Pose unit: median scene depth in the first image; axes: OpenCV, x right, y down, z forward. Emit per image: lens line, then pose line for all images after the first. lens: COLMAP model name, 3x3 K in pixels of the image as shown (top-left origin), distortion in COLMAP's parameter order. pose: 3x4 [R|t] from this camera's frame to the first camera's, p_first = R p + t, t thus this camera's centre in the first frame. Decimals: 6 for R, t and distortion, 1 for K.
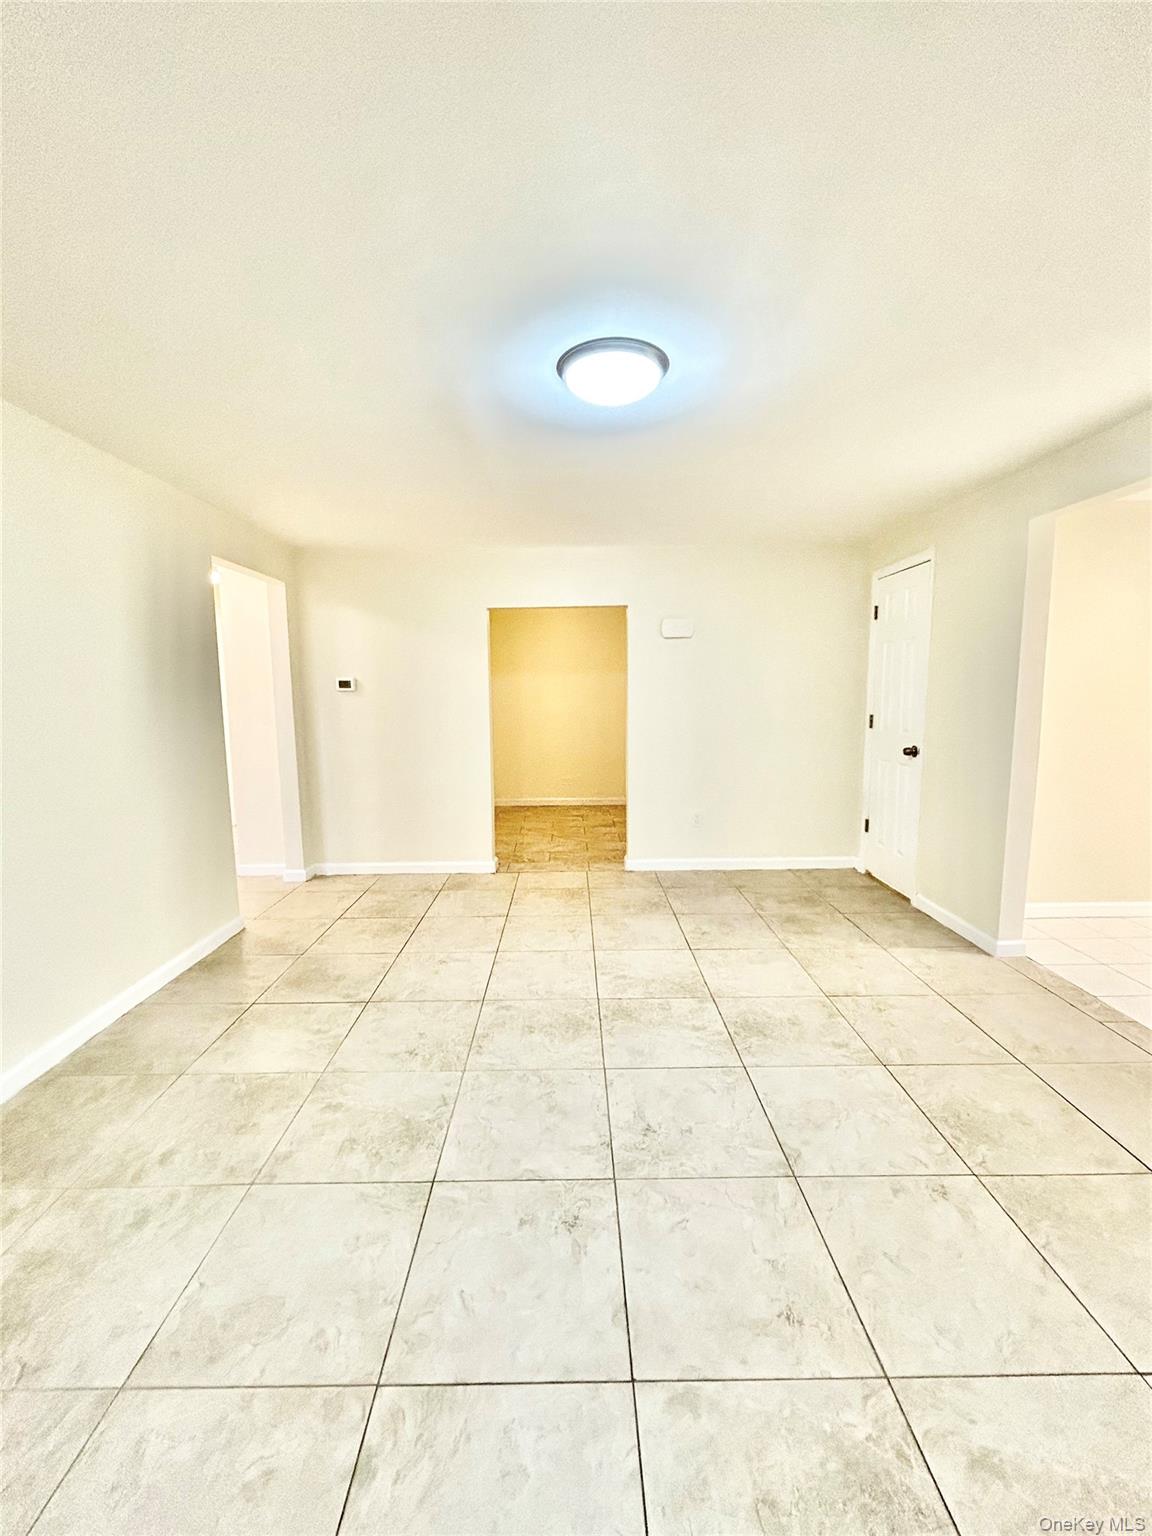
lens RADIAL K [[618.5, 0, 576.2], [0, 618.5, 763.2], [0, 0, 1]] dist [-0.001248, 0.000728]
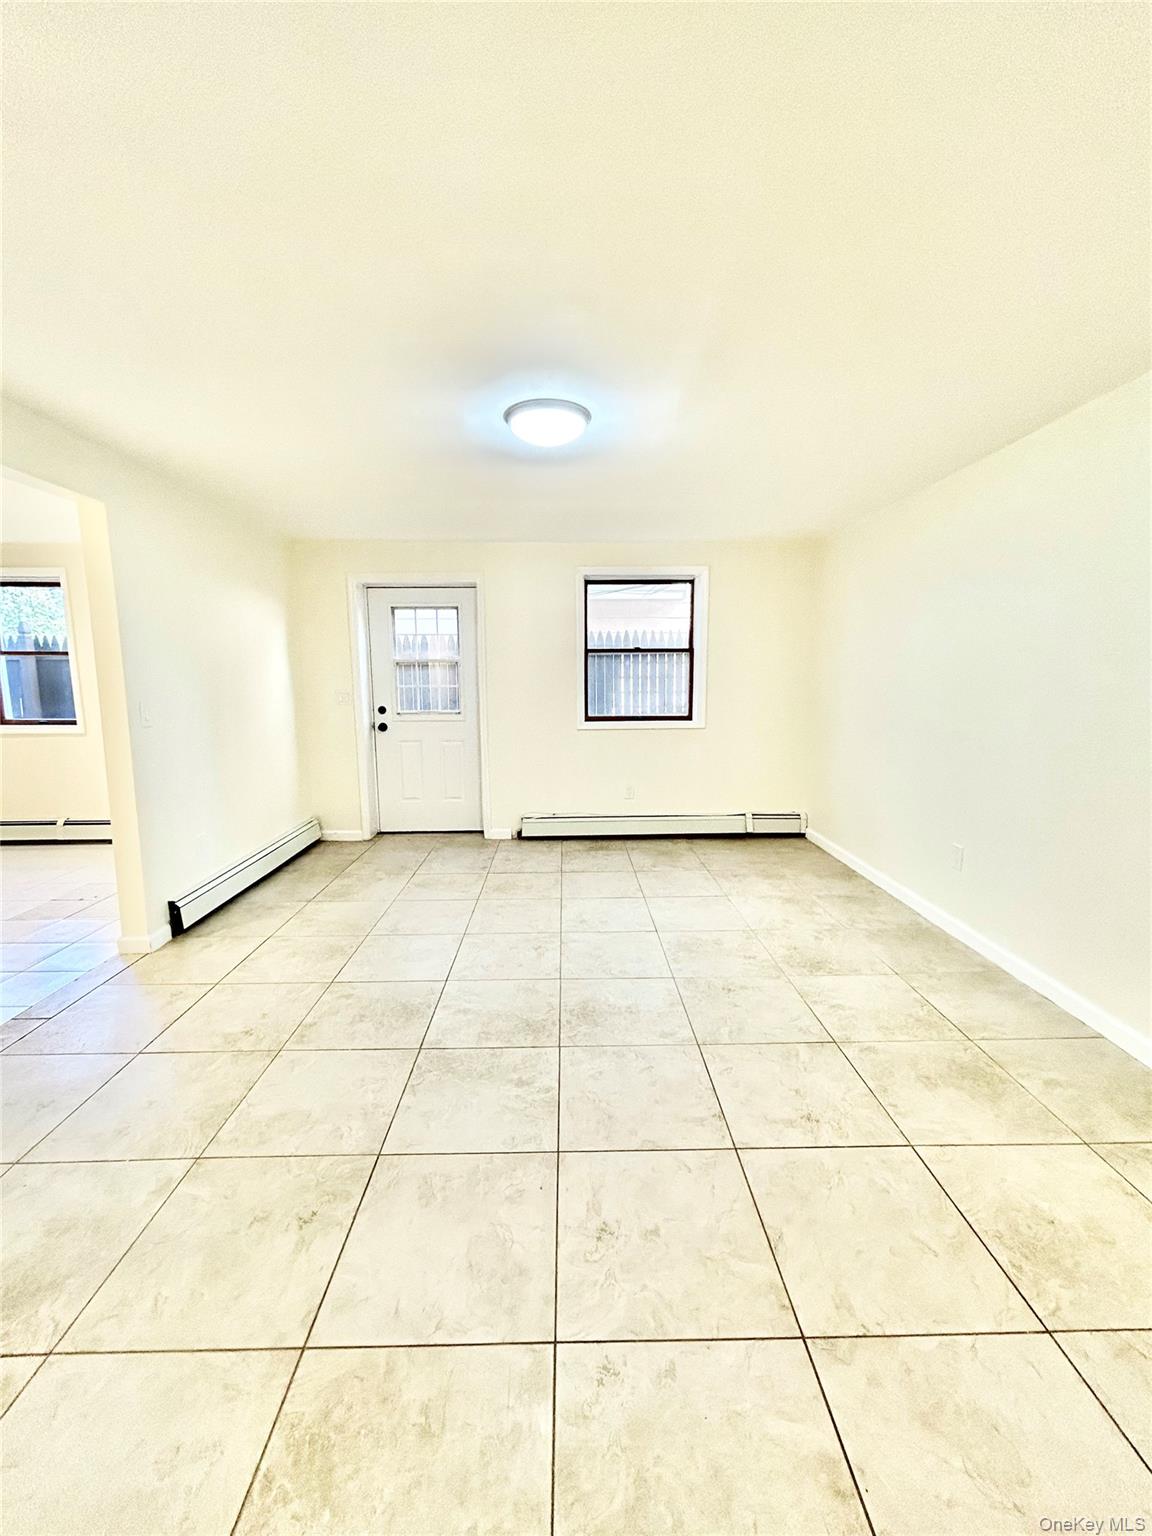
lens RADIAL K [[618.5, 0, 576.2], [0, 618.5, 763.2], [0, 0, 1]] dist [-0.001248, 0.000728]
pose [[-0.999866, 0.013939, -0.008545, 0.017560], [0.011264, 0.966112, 0.257878, -0.227111], [0.011850, 0.257748, -0.966140, 1.967909]]
